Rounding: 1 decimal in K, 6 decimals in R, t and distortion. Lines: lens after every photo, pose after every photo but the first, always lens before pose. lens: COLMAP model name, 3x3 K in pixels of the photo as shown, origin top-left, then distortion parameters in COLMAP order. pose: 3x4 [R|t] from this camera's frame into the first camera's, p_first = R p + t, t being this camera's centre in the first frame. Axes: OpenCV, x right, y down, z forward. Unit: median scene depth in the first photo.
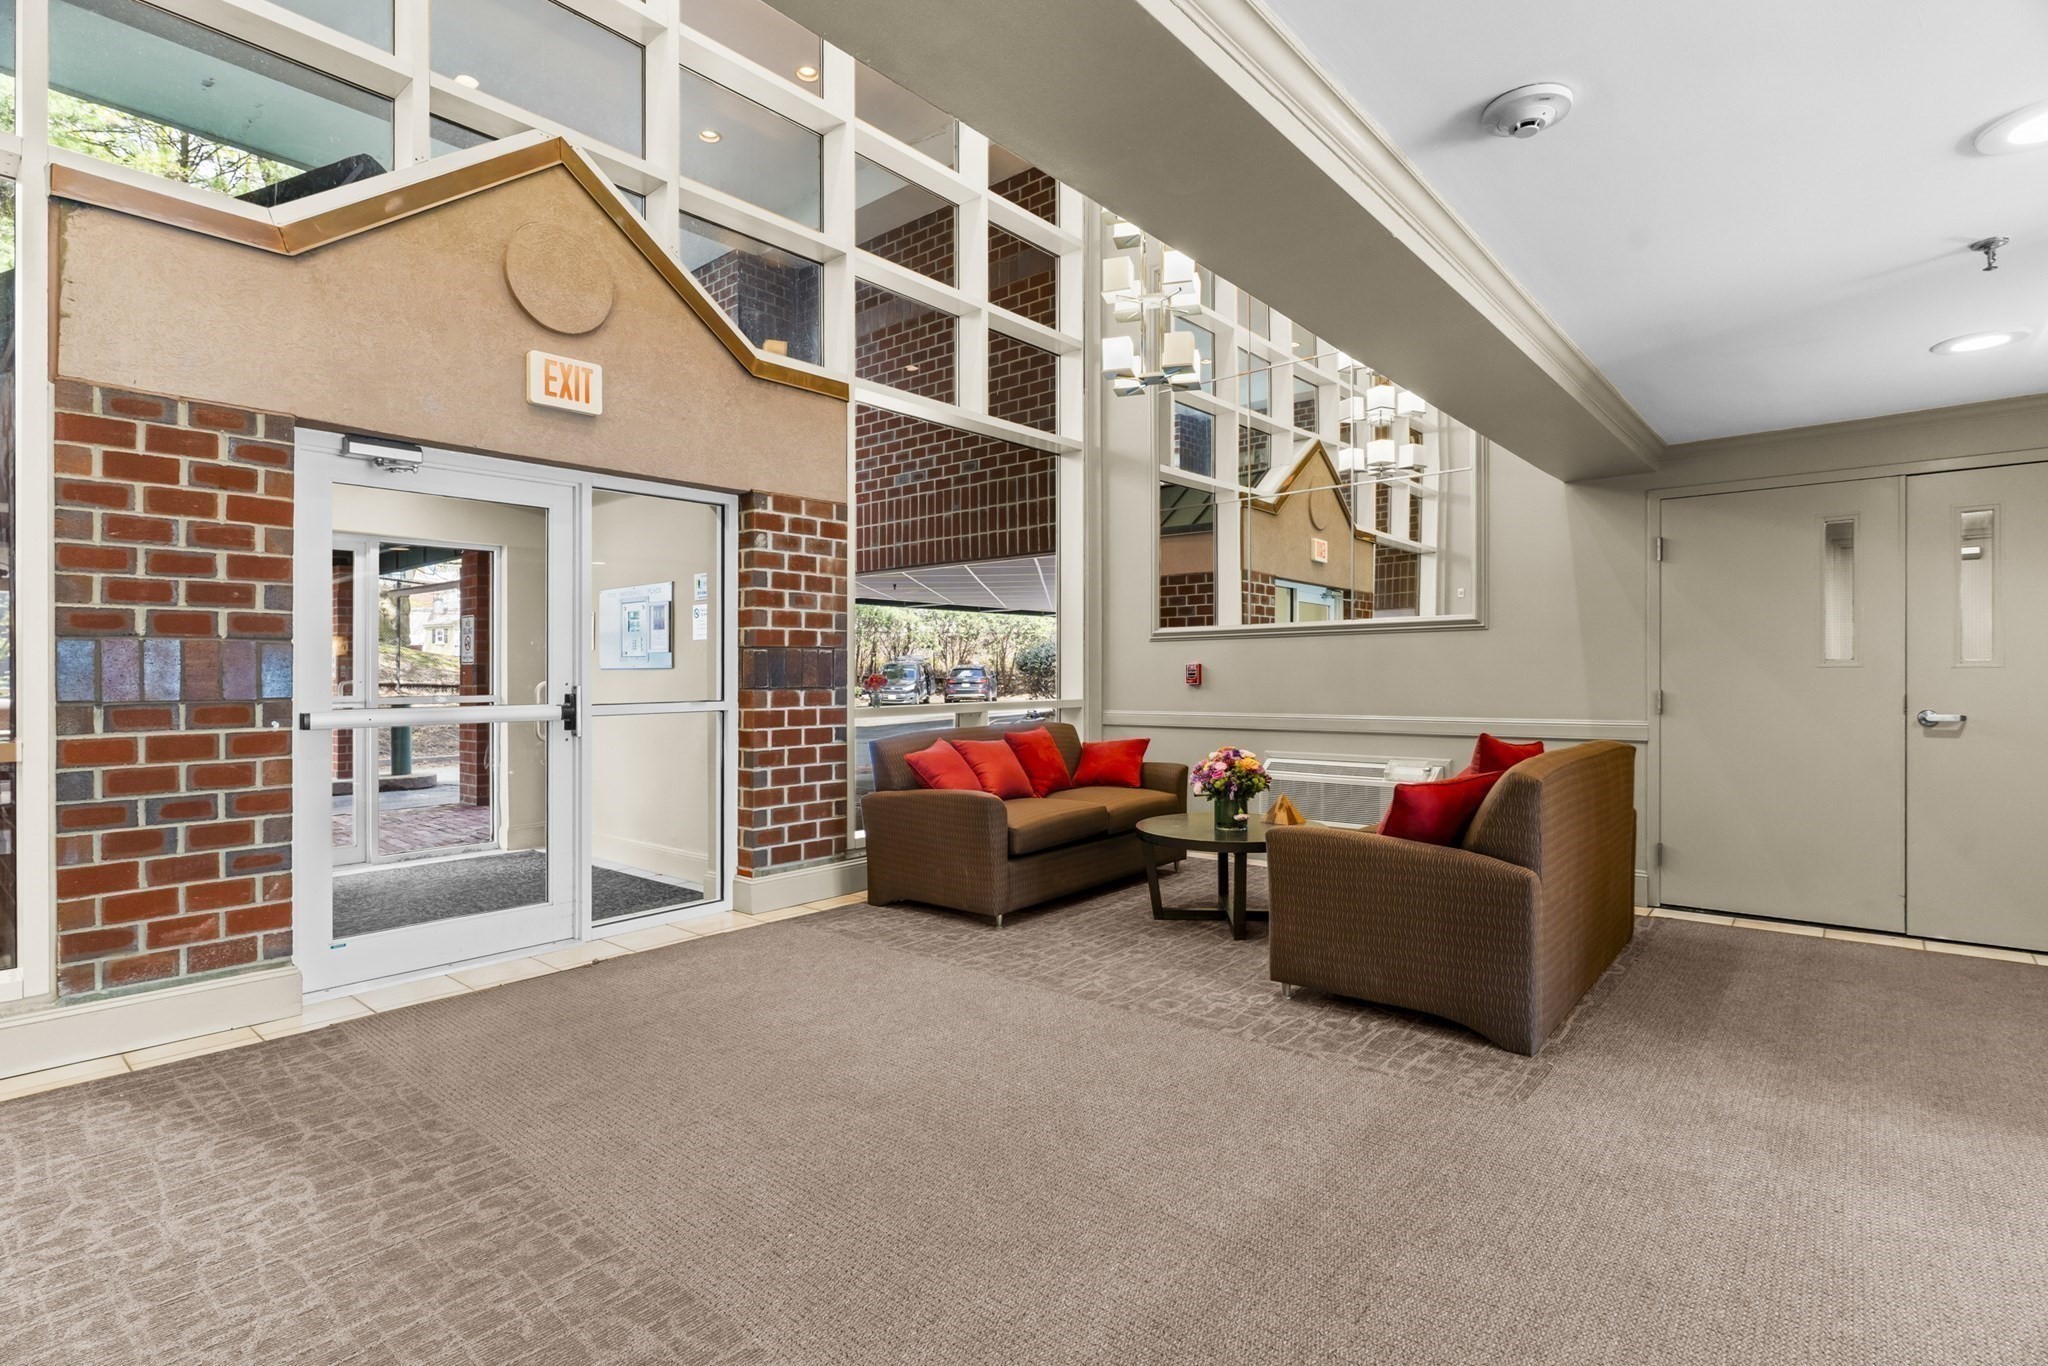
lens RADIAL K [[988.5, 0, 1037.3], [0, 988.5, 668.2], [0, 0, 1]] dist [-0.006760, 0.000929]
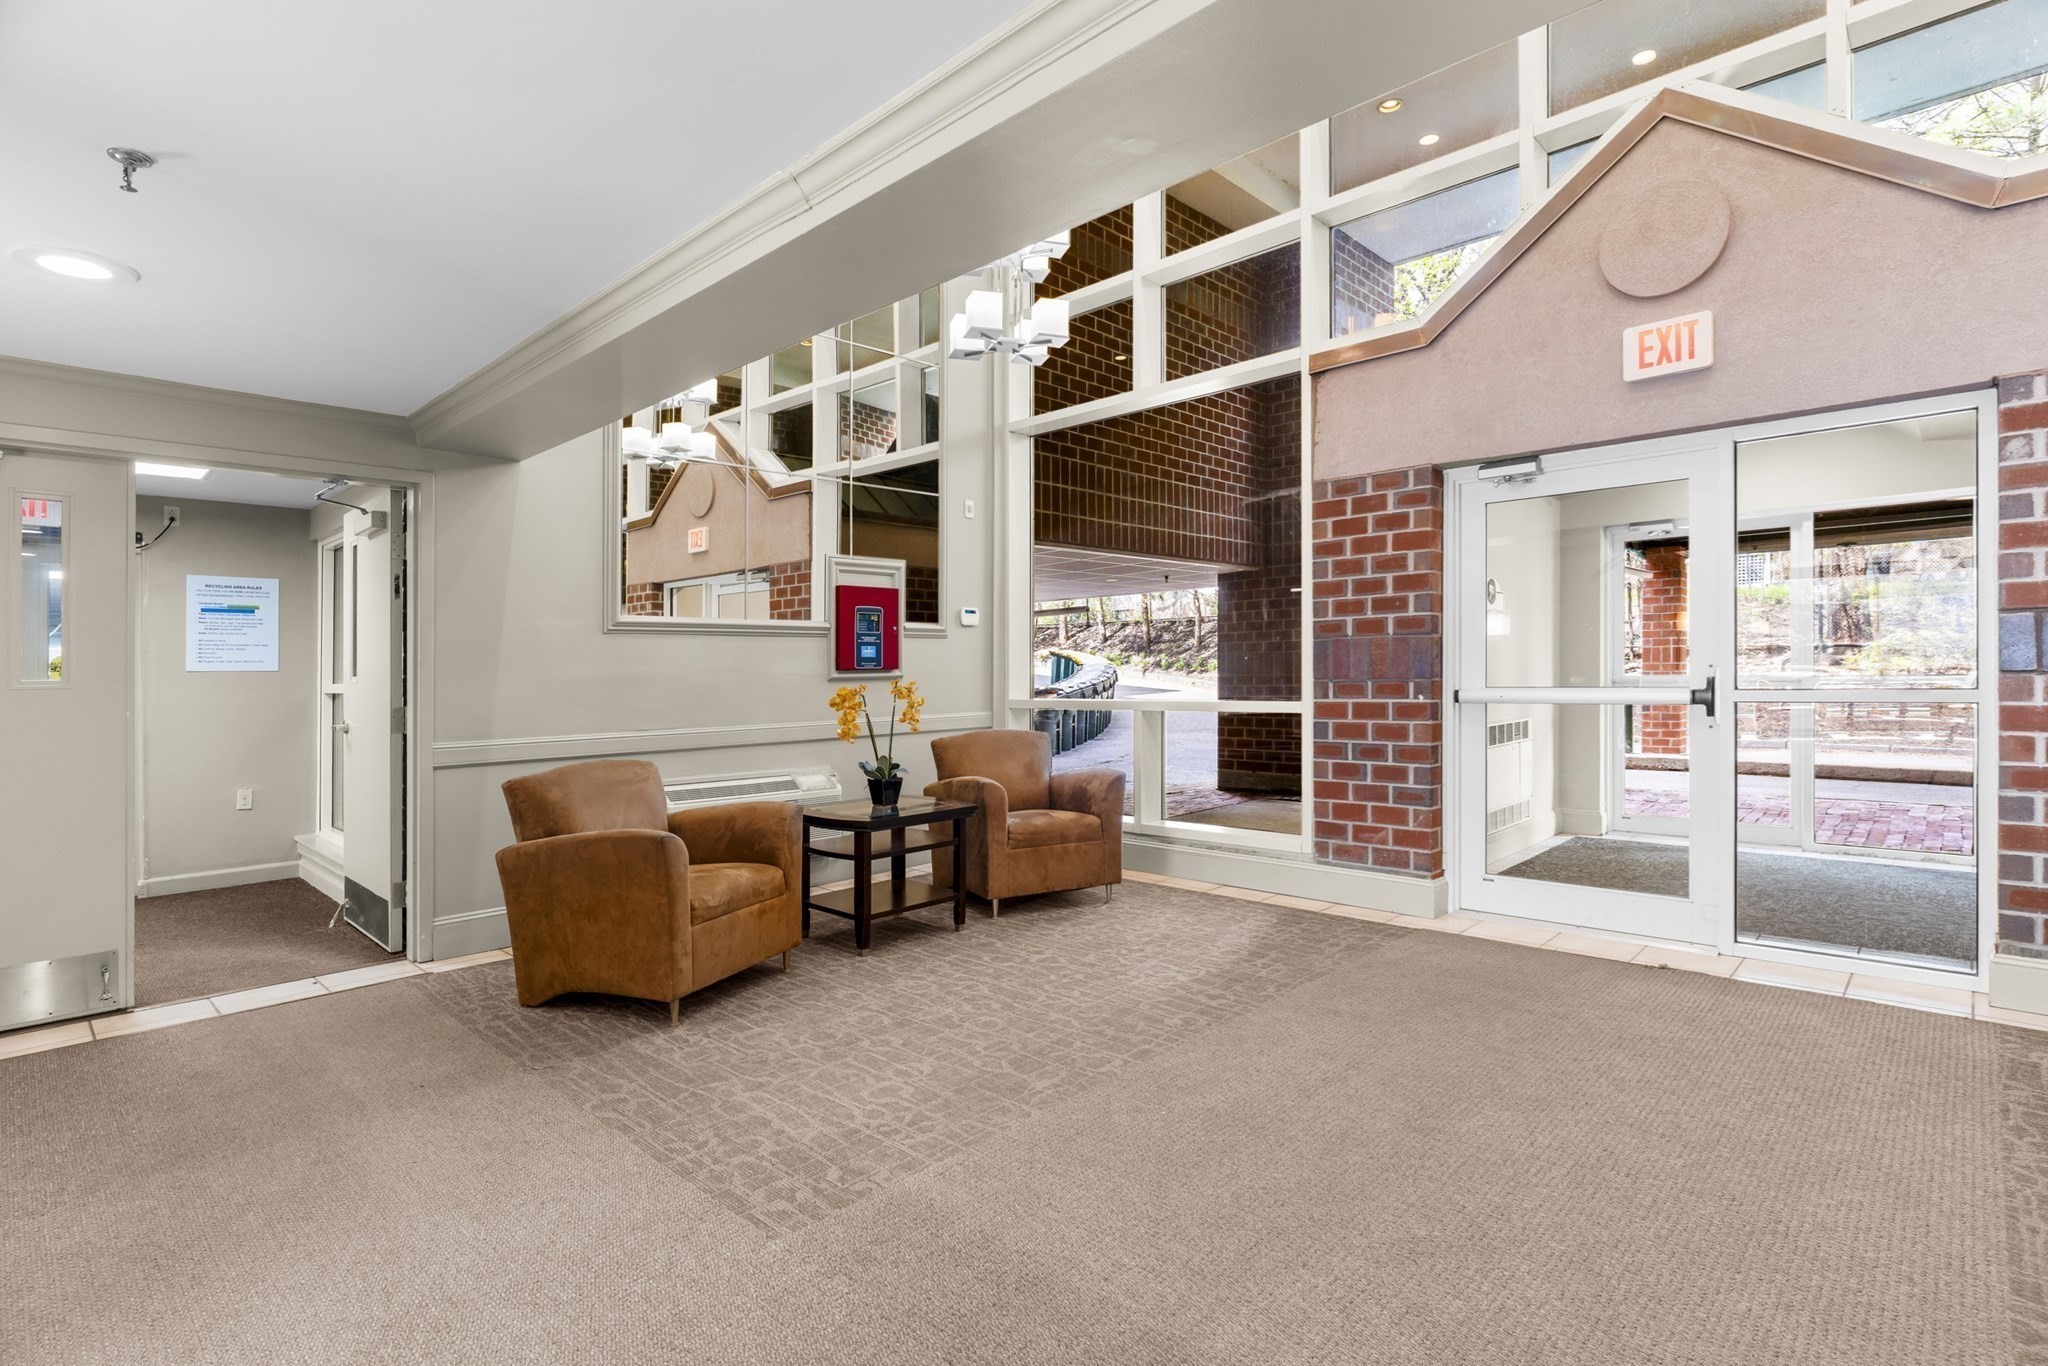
lens RADIAL K [[988.5, 0, 1012.8], [0, 988.5, 625.7], [0, 0, 1]] dist [-0.006760, 0.000929]
pose [[-0.073809, -0.039712, -0.996481, 0.686474], [0.023752, 0.998853, -0.041566, 0.002492], [0.996989, -0.026737, -0.072781, 0.605342]]
